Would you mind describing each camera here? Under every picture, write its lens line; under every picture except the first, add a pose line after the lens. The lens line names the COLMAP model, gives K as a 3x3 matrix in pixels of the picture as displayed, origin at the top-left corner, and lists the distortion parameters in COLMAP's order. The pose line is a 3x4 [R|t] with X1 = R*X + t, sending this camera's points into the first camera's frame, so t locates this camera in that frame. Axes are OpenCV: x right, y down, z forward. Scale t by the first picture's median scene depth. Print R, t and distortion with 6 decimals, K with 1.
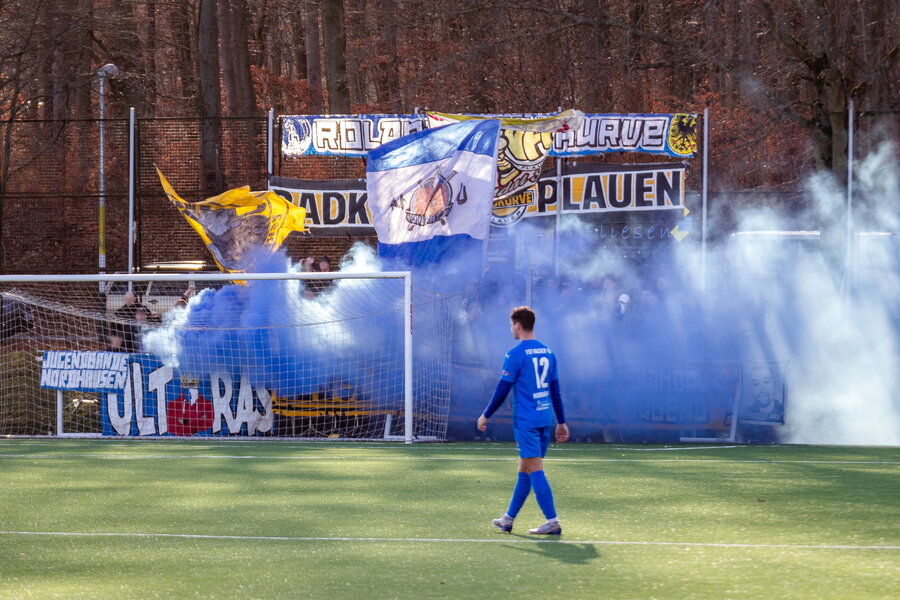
lens RADIAL K [[3926.9, 0, 450.6], [0, 3926.9, 298.9], [0, 0, 1]] dist [-0.310648, -5.202790]
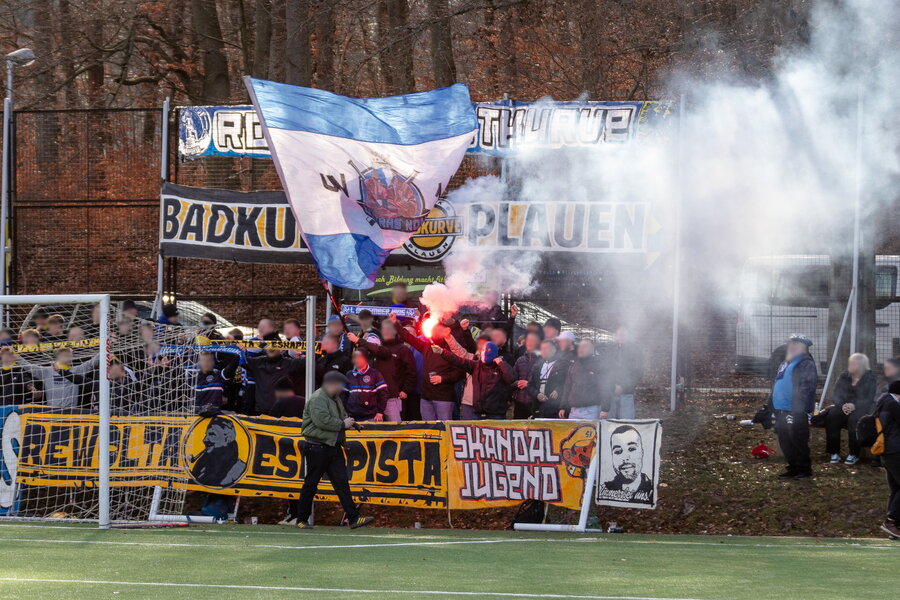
lens RADIAL K [[3926.9, 0, 450.6], [0, 3926.9, 298.9], [0, 0, 1]] dist [-0.310648, -5.202790]
pose [[0.992806, 0.005583, -0.119605, 0.229957], [-0.007048, 0.999905, -0.011829, 0.003341], [0.119527, 0.012587, 0.992751, 0.450614]]
